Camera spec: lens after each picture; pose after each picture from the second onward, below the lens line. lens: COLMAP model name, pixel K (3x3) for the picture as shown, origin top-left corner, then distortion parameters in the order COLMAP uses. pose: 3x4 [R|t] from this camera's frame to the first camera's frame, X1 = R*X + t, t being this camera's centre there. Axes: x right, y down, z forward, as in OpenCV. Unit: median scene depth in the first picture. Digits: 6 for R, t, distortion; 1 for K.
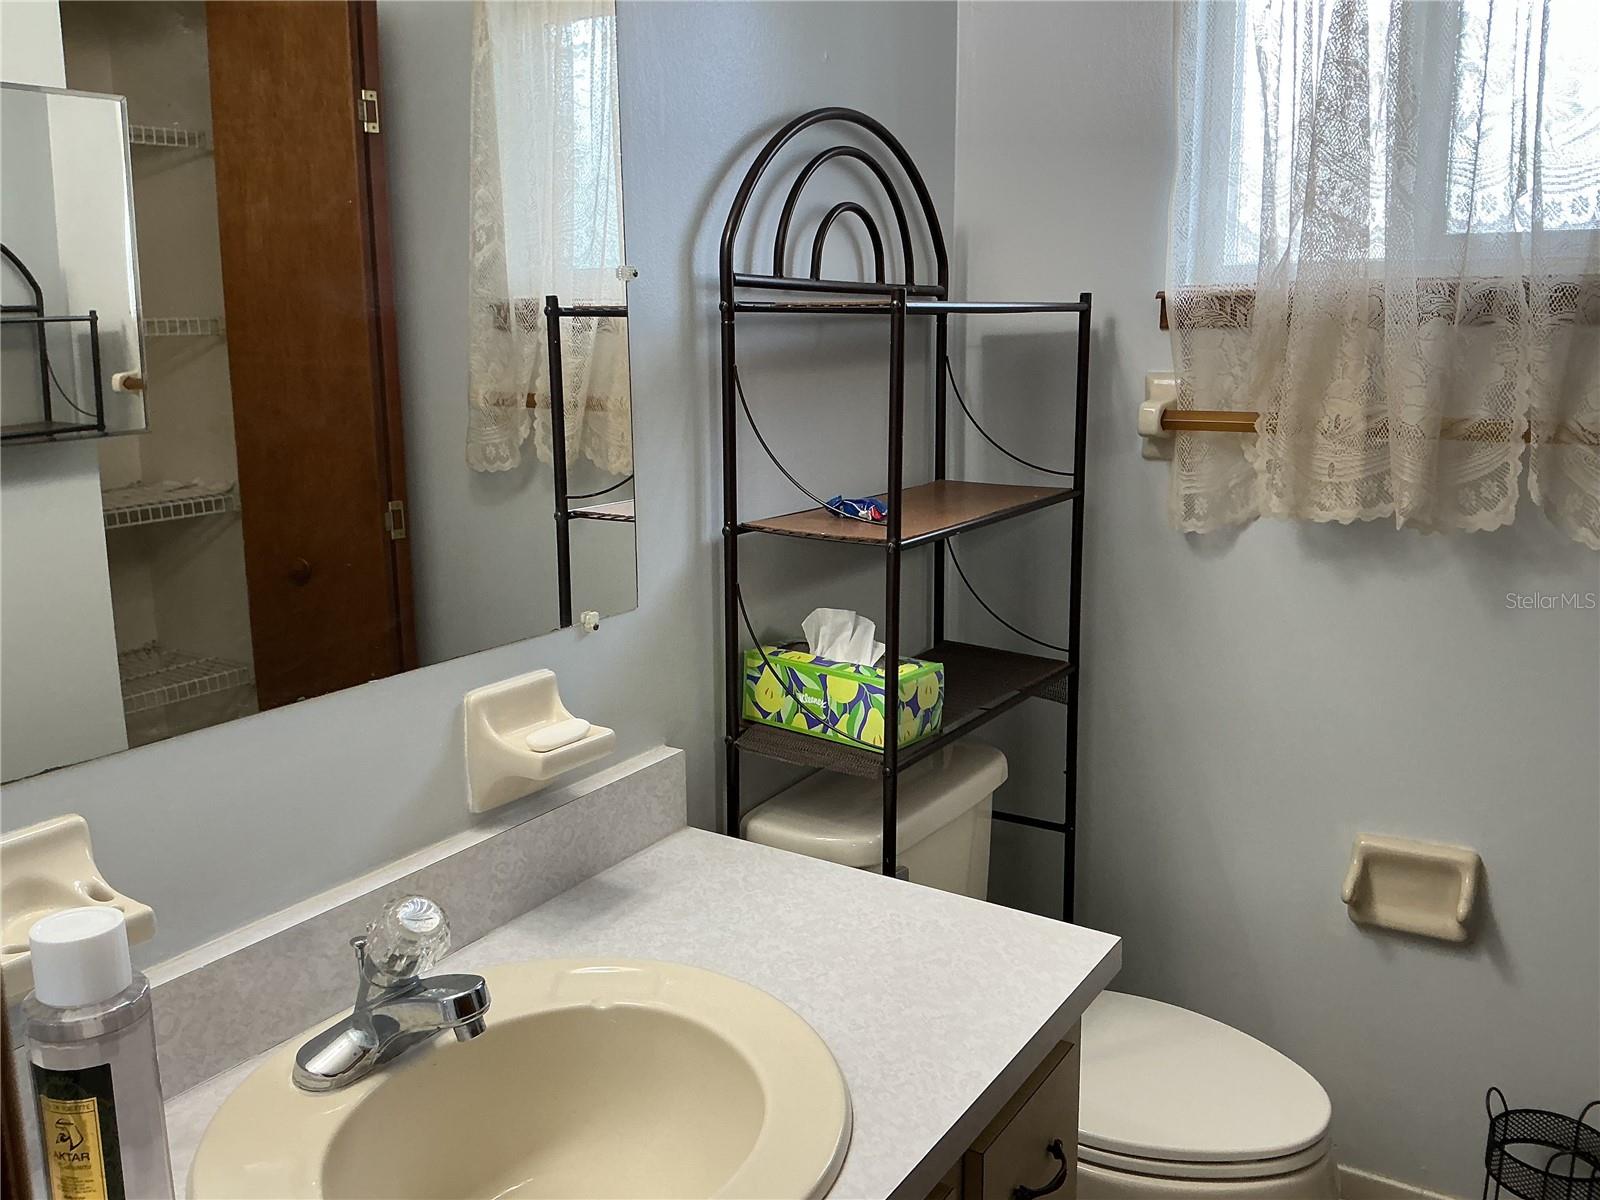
lens RADIAL K [[1342.2, 0, 800.8], [0, 1342.2, 597.4], [0, 0, 1]] dist [0.095213, -0.184783]
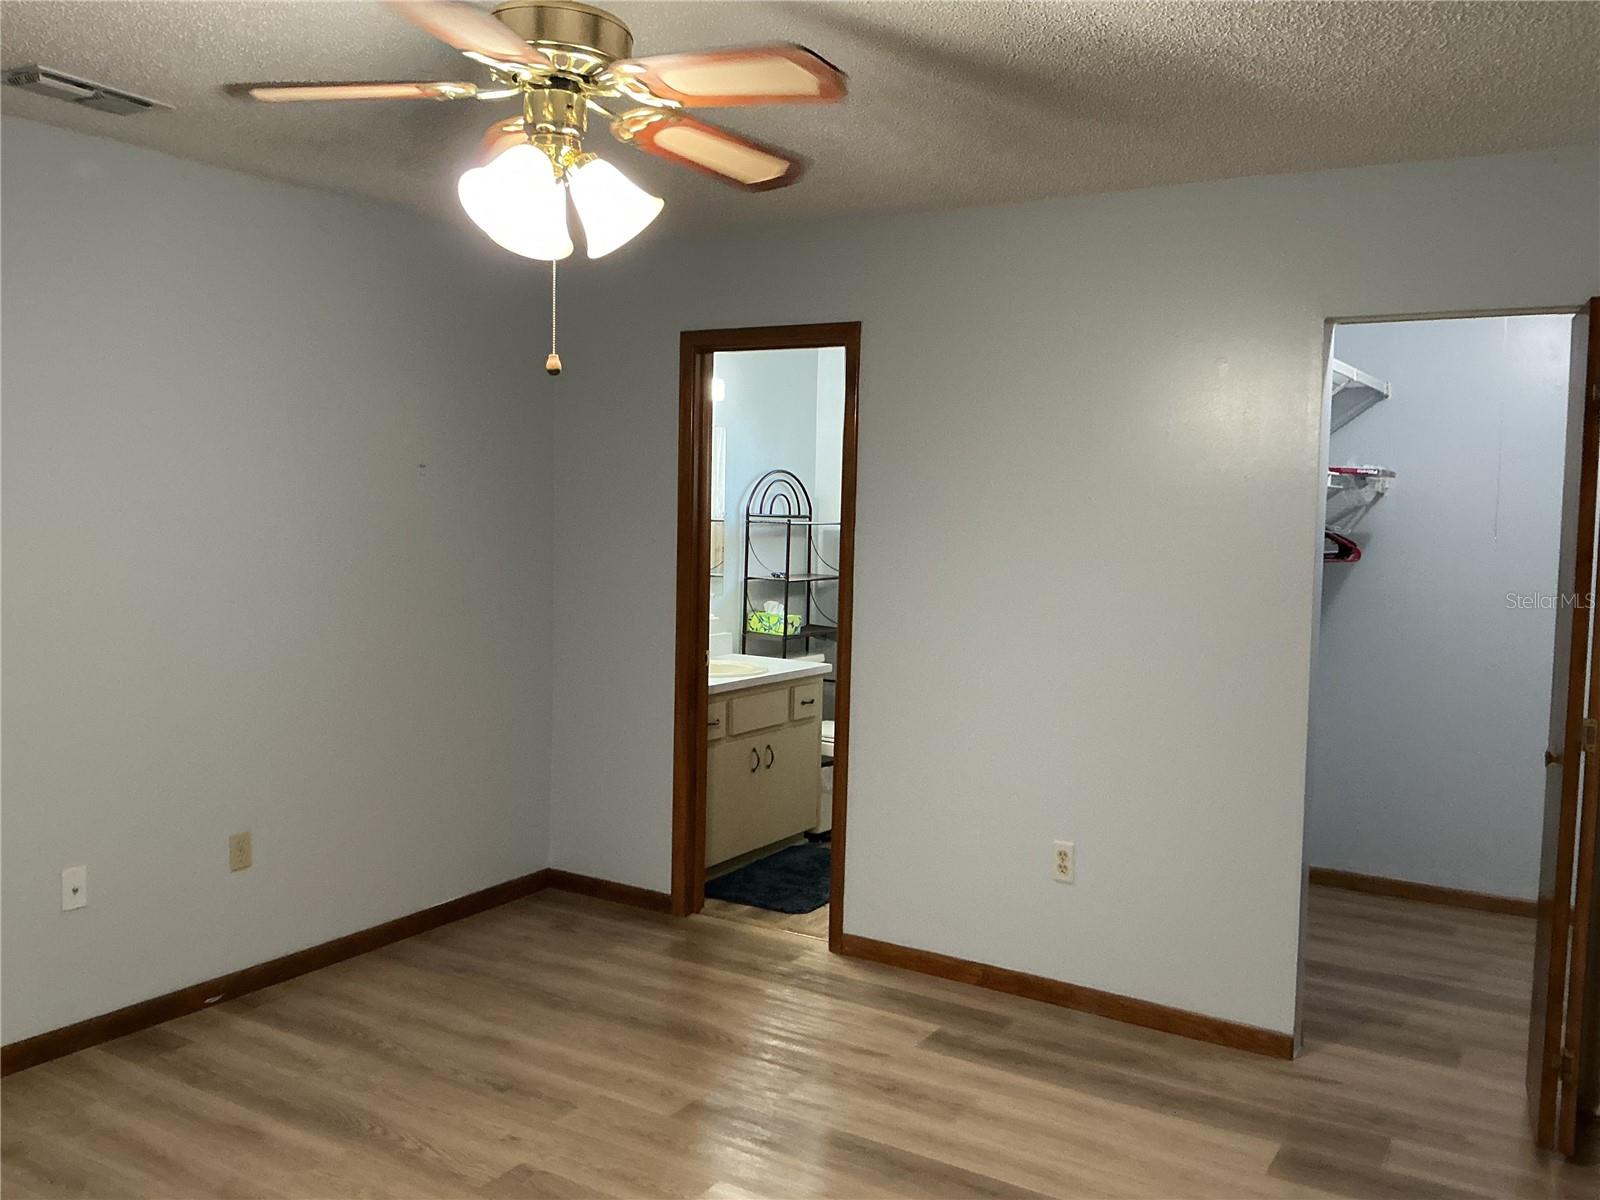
lens RADIAL K [[1342.2, 0, 800.0], [0, 1342.2, 603.7], [0, 0, 1]] dist [0.095213, -0.184783]
pose [[0.999399, 0.034653, 0.001247, 0.097134], [-0.034203, 0.991047, -0.129060, 0.497777], [-0.005709, 0.128940, 0.991636, -2.711455]]
